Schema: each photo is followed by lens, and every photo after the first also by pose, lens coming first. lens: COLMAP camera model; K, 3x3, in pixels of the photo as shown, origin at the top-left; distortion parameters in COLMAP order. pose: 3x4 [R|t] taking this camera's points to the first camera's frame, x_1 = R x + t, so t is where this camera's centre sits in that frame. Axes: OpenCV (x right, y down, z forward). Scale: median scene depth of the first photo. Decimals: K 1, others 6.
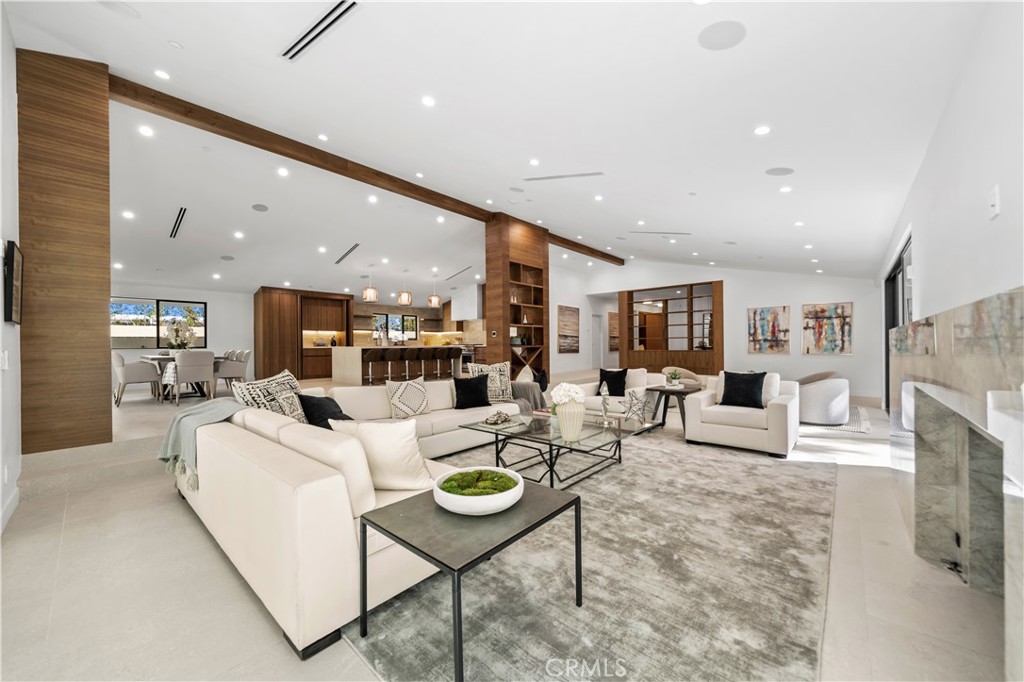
lens RADIAL K [[385.1, 0, 518.8], [0, 385.1, 345.8], [0, 0, 1]] dist [0.001802, -0.000072]
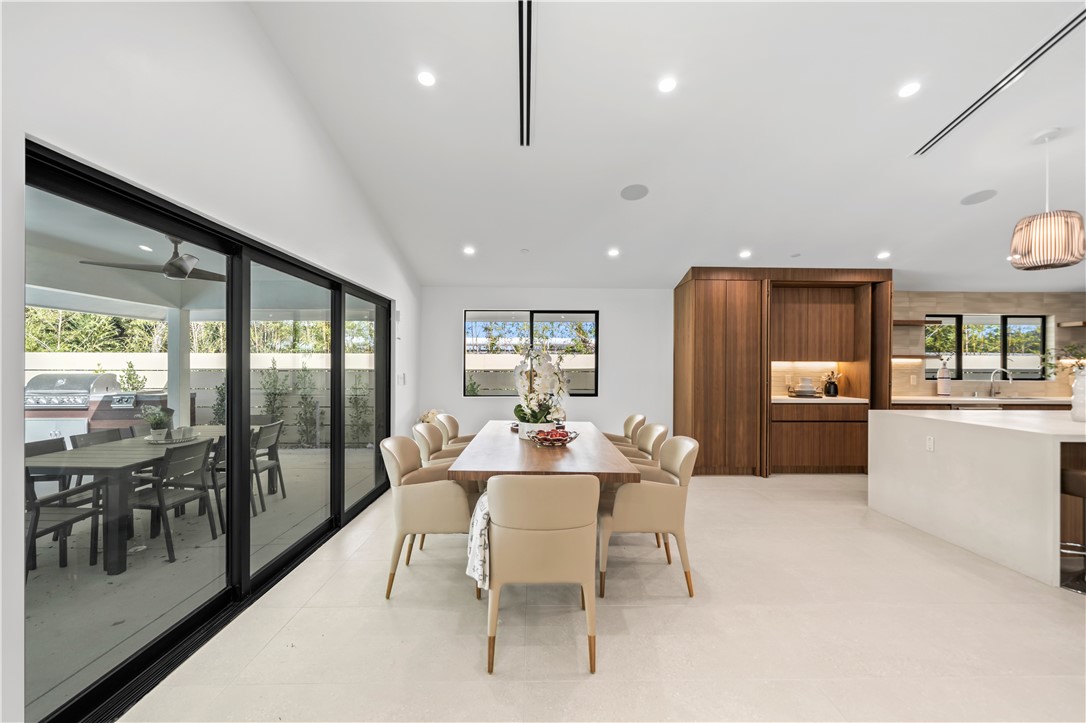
lens RADIAL K [[461.8, 0, 536.9], [0, 461.8, 369.7], [0, 0, 1]] dist [0.003448, -0.001001]
pose [[0.672397, 0.017434, -0.739985, -0.329500], [-0.011094, 0.999848, 0.013476, -0.032464], [0.740108, -0.000852, 0.672488, 0.424781]]
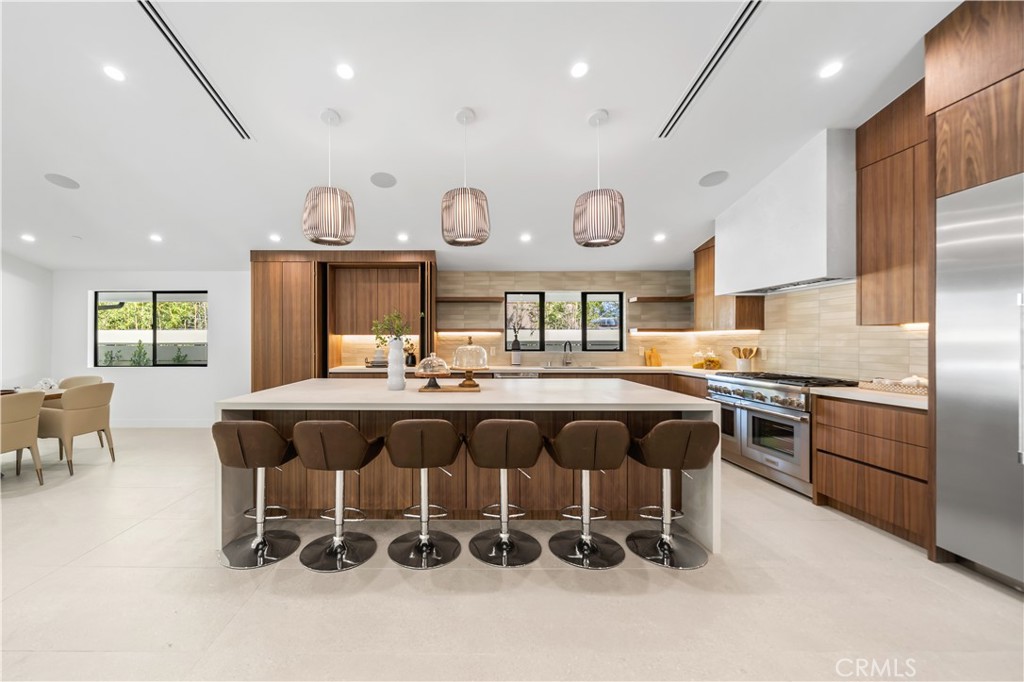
lens RADIAL K [[385.1, 0, 465.1], [0, 385.1, 341.6], [0, 0, 1]] dist [0.001802, -0.000072]
pose [[0.644287, 0.011499, -0.764698, -0.077511], [-0.007030, 0.999934, 0.009114, -0.034747], [0.764752, -0.000497, 0.644325, 0.765129]]
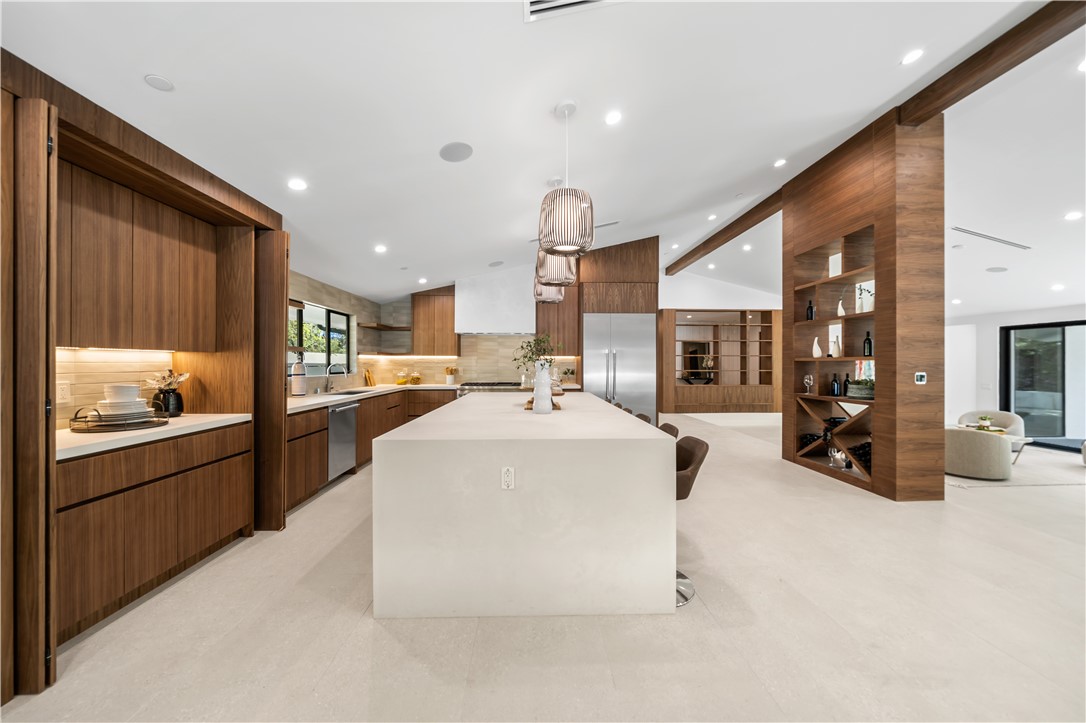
lens RADIAL K [[382.5, 0, 553.4], [0, 382.5, 361.4], [0, 0, 1]] dist [0.000800, 0.000033]
pose [[0.722050, 0.012704, 0.691724, -0.485368], [-0.006039, 0.999909, -0.012061, -0.030735], [-0.691814, 0.004531, 0.722061, 0.697117]]
